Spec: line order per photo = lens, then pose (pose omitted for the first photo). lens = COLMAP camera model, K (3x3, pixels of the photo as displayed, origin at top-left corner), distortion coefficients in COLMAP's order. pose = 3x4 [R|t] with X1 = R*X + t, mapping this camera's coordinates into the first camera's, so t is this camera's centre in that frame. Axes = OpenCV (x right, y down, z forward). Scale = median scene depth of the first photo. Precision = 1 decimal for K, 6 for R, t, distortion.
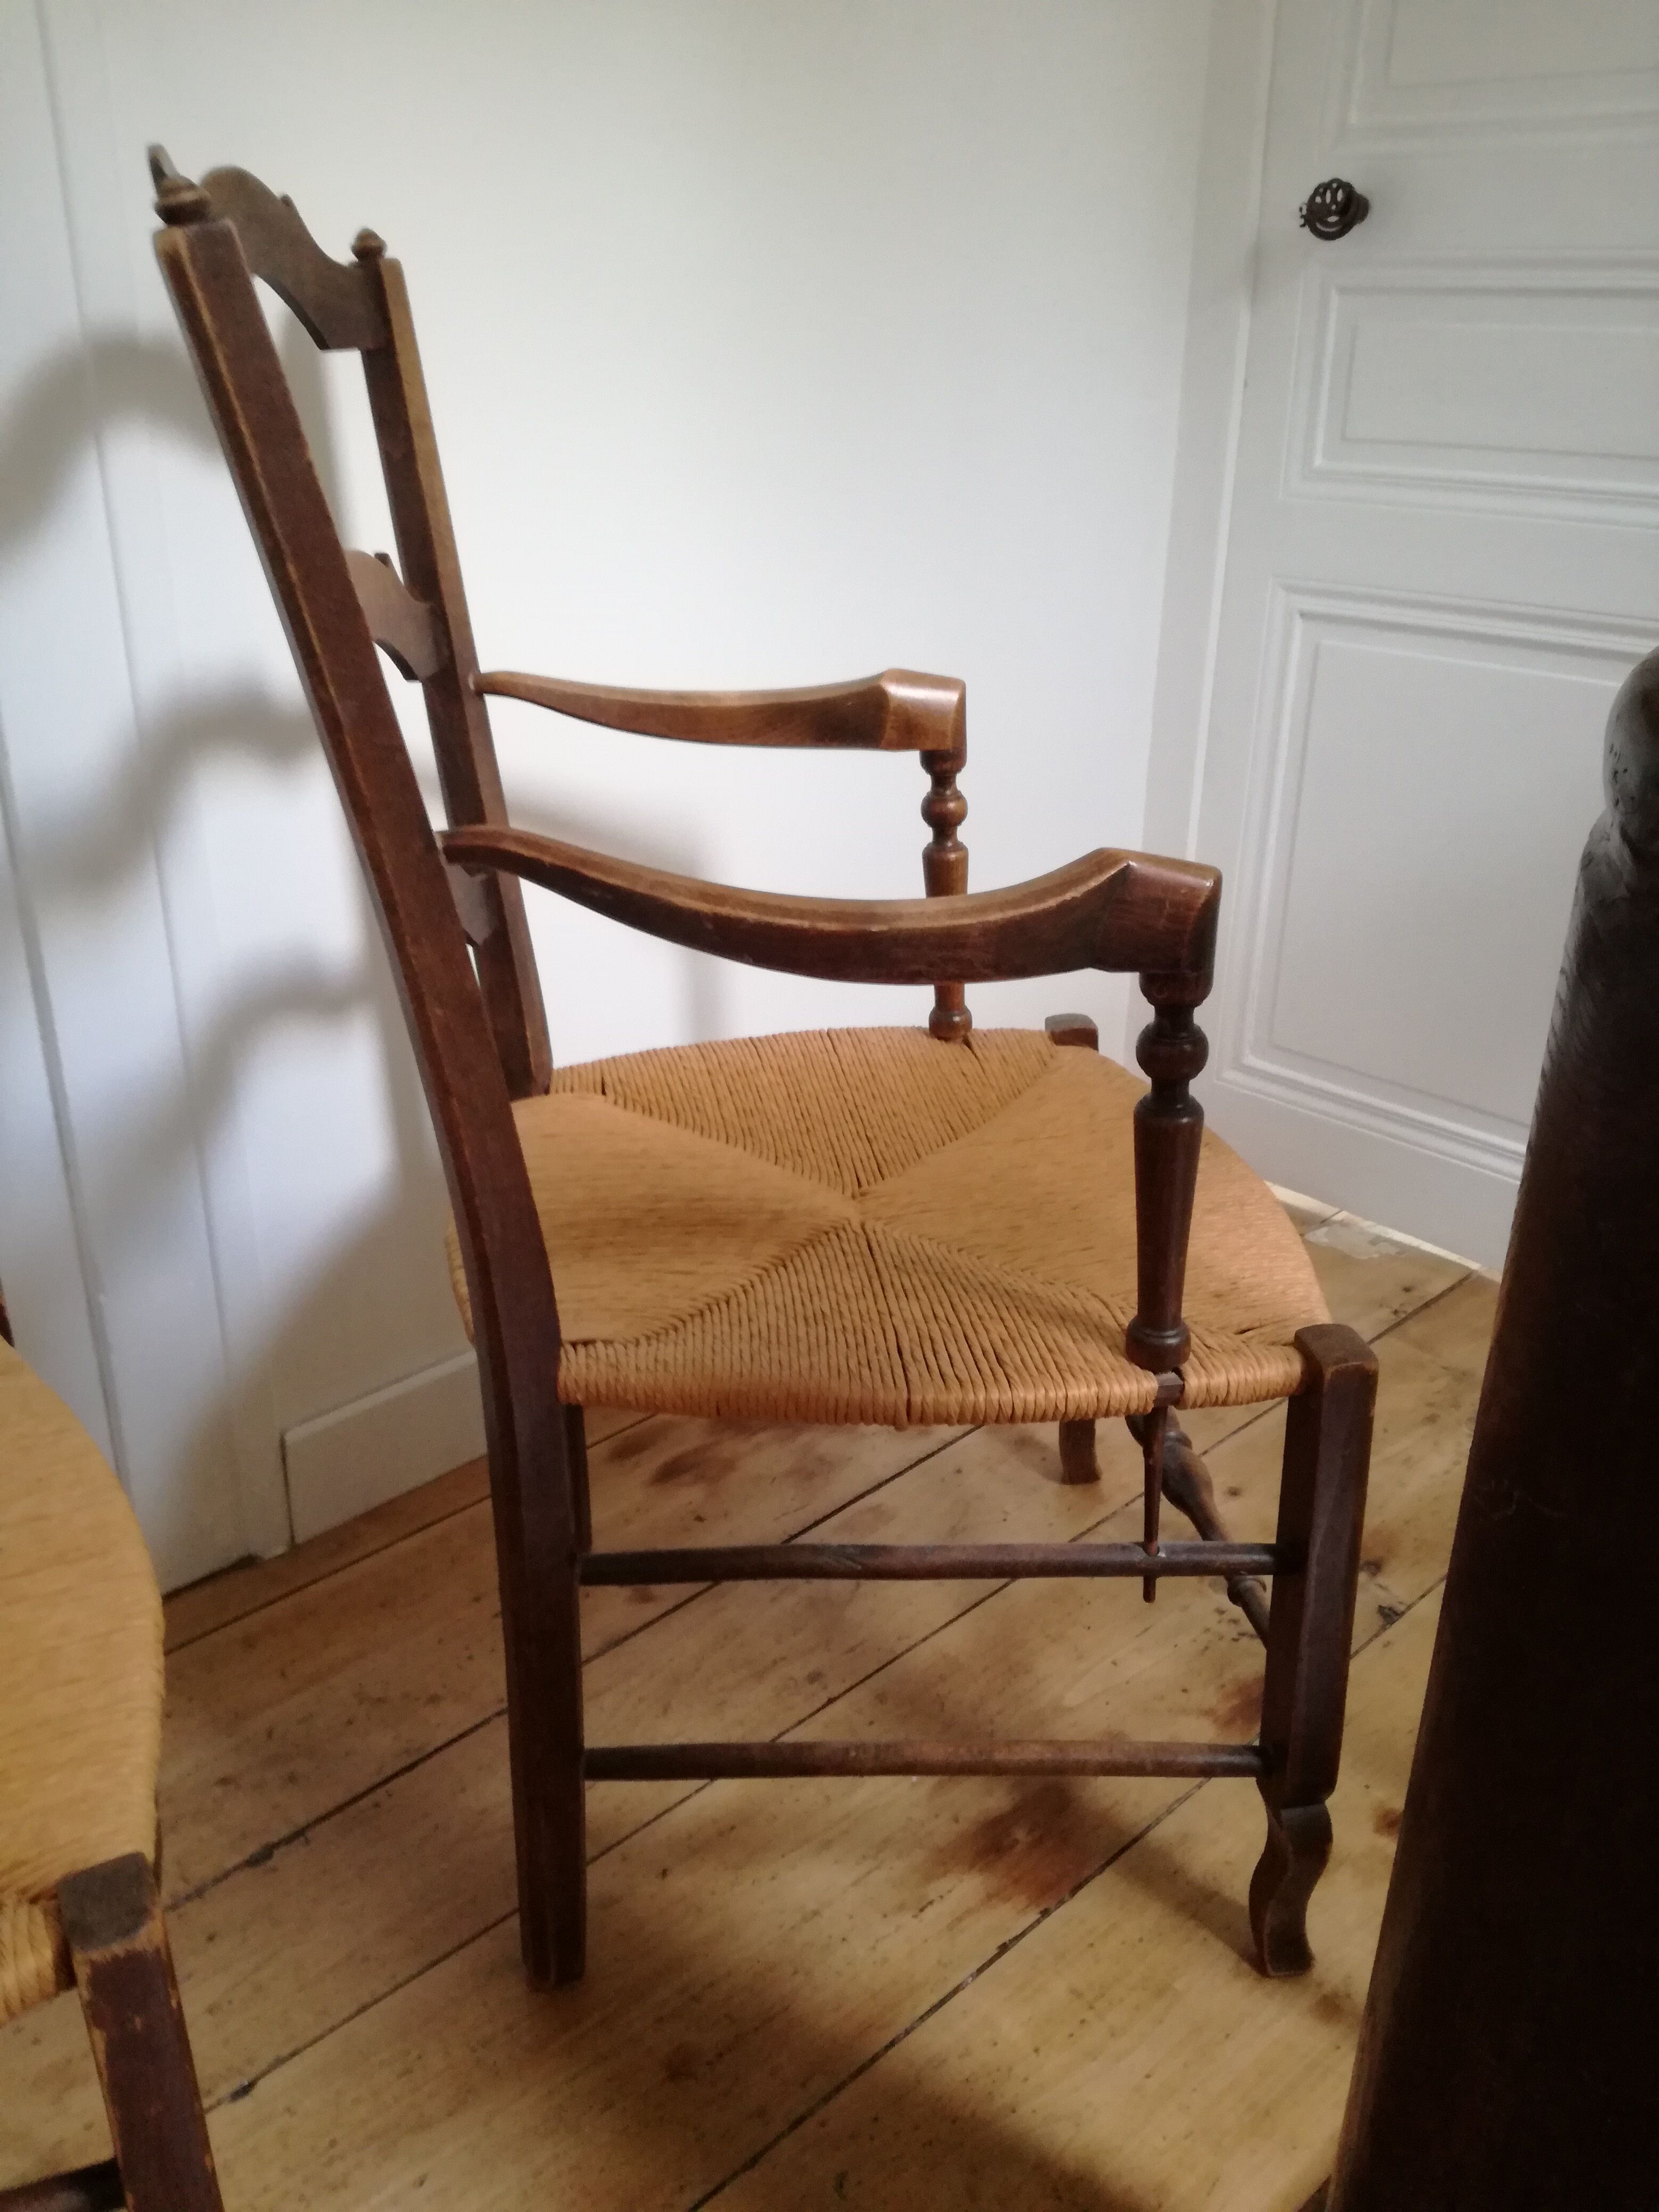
lens RADIAL K [[1814.7, 0, 814.3], [0, 1814.7, 1105.3], [0, 0, 1]] dist [0.081498, -0.166655]
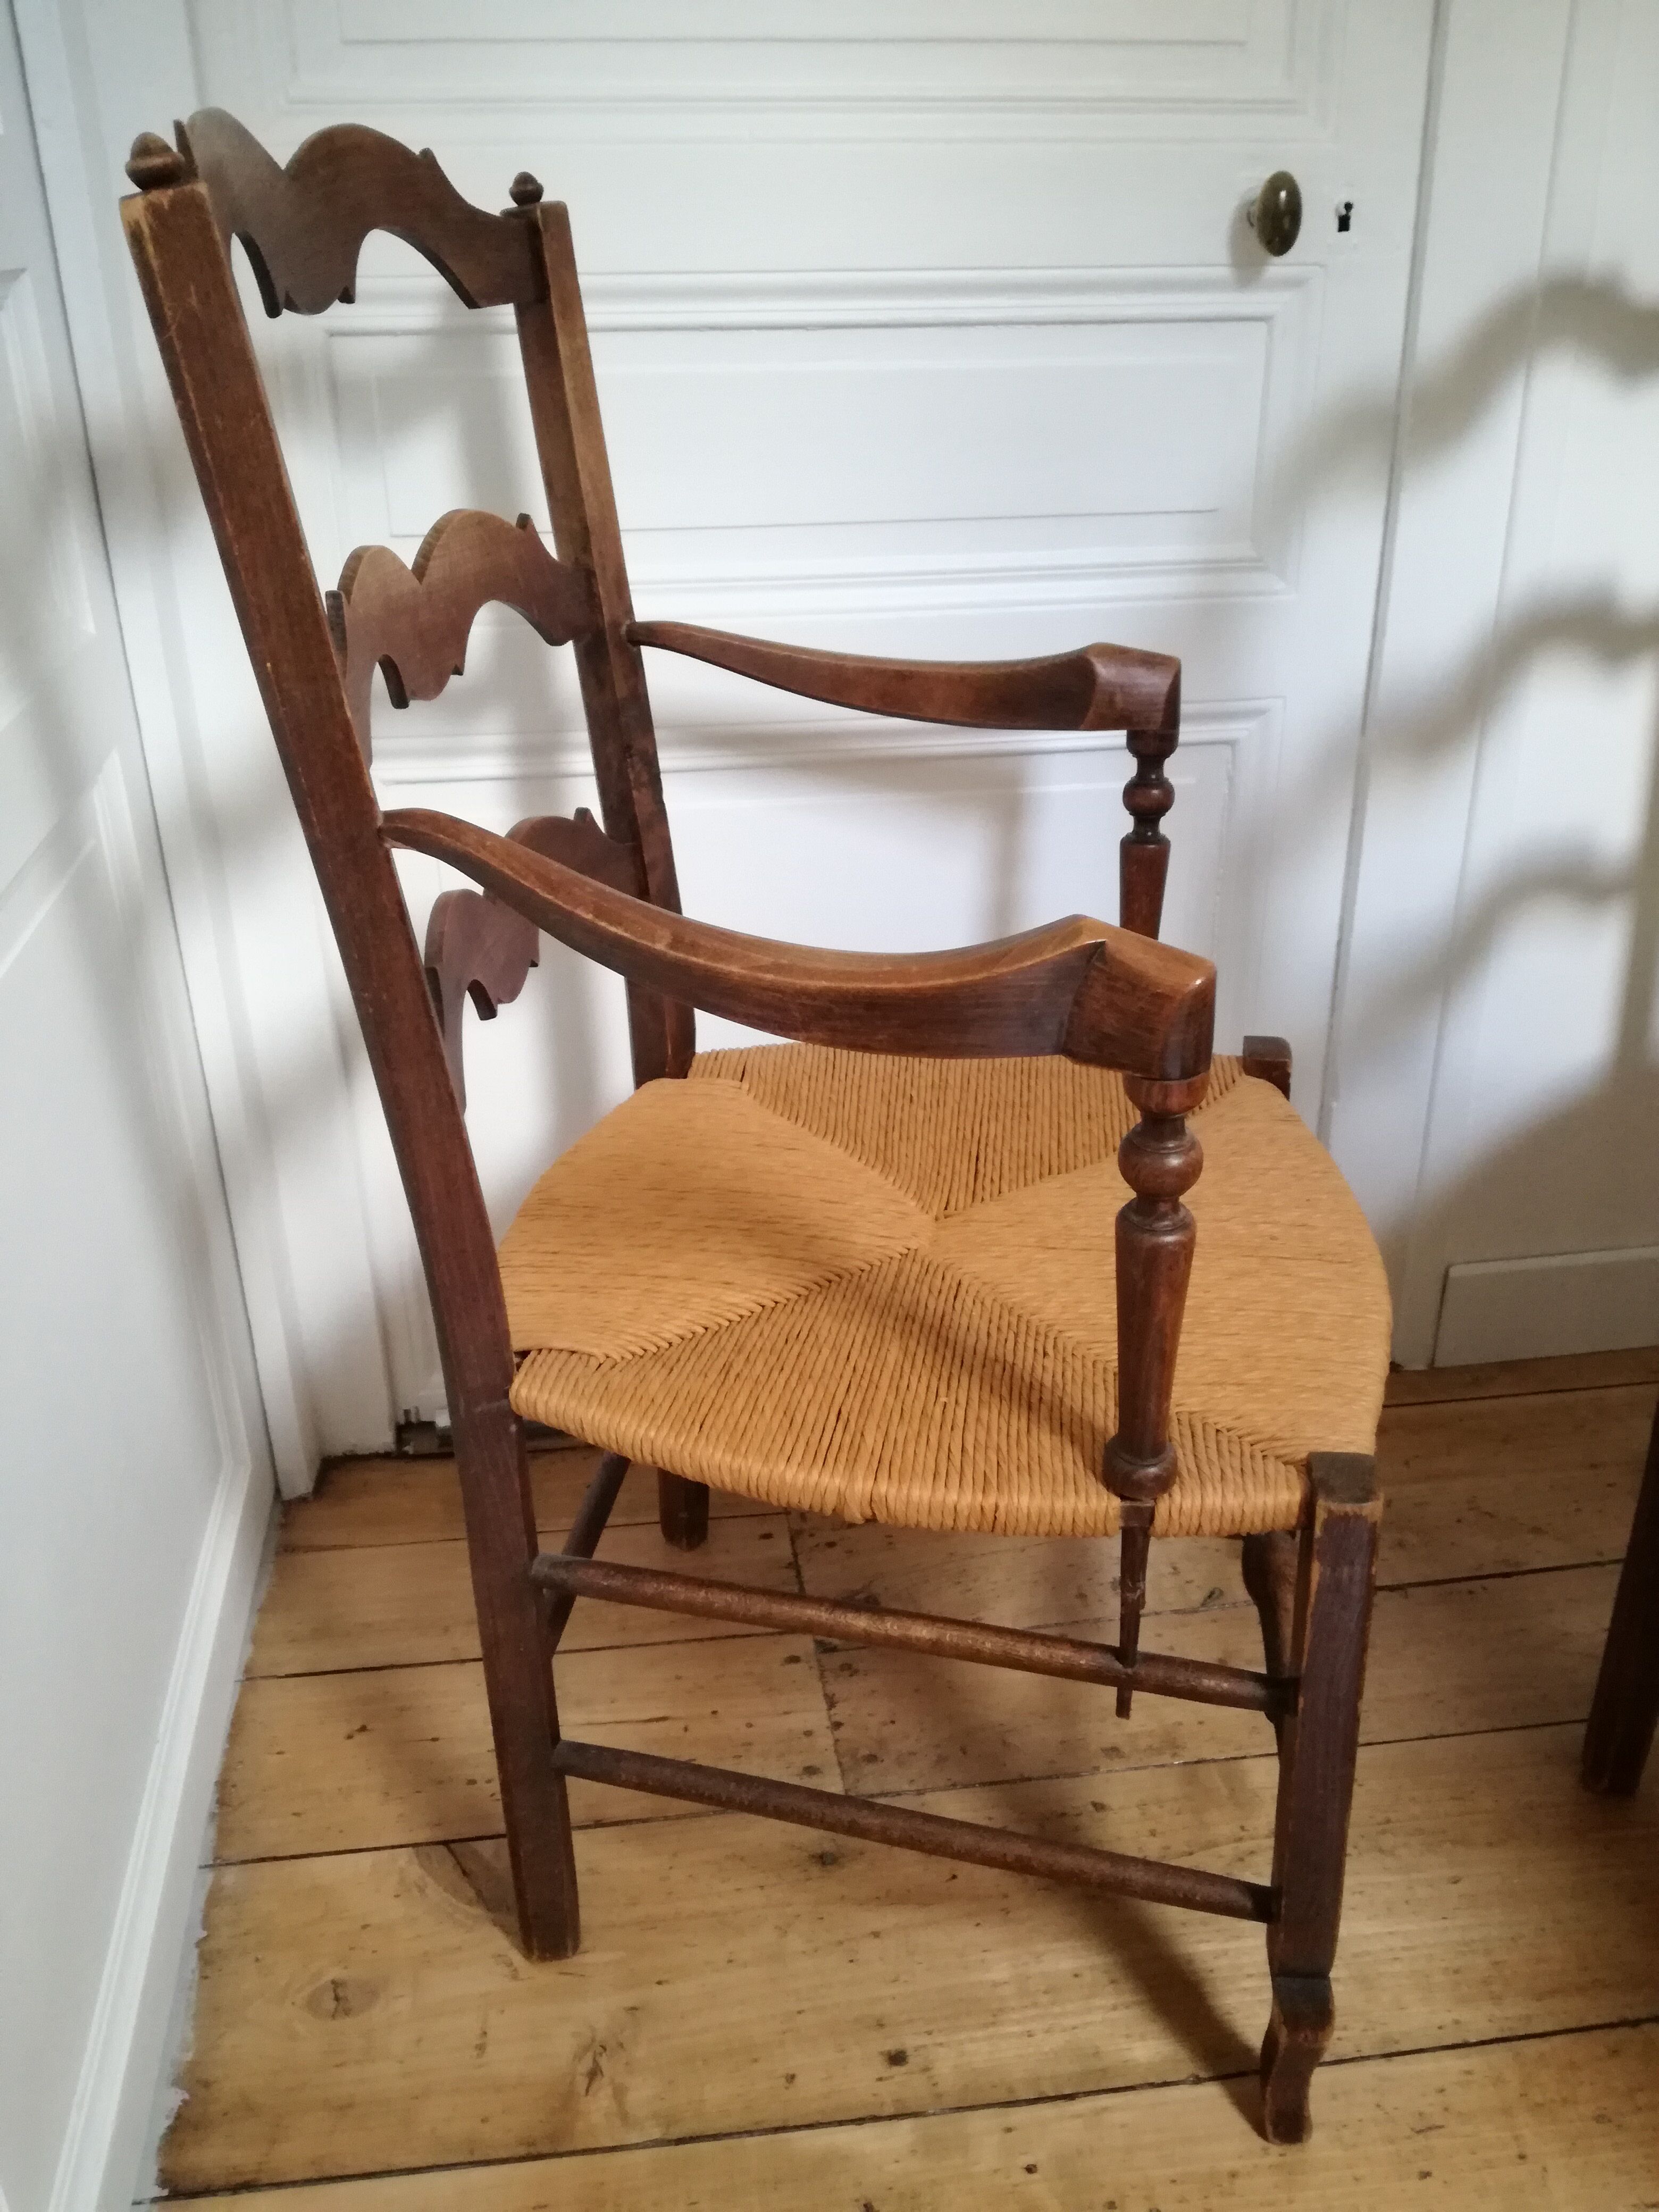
lens RADIAL K [[1814.7, 0, 822.2], [0, 1814.7, 1098.5], [0, 0, 1]] dist [0.081498, -0.166655]
pose [[0.804336, 0.229369, -0.548118, -0.011642], [-0.208076, 0.972806, 0.101746, 0.055942], [0.556550, 0.032212, 0.830189, -0.176728]]
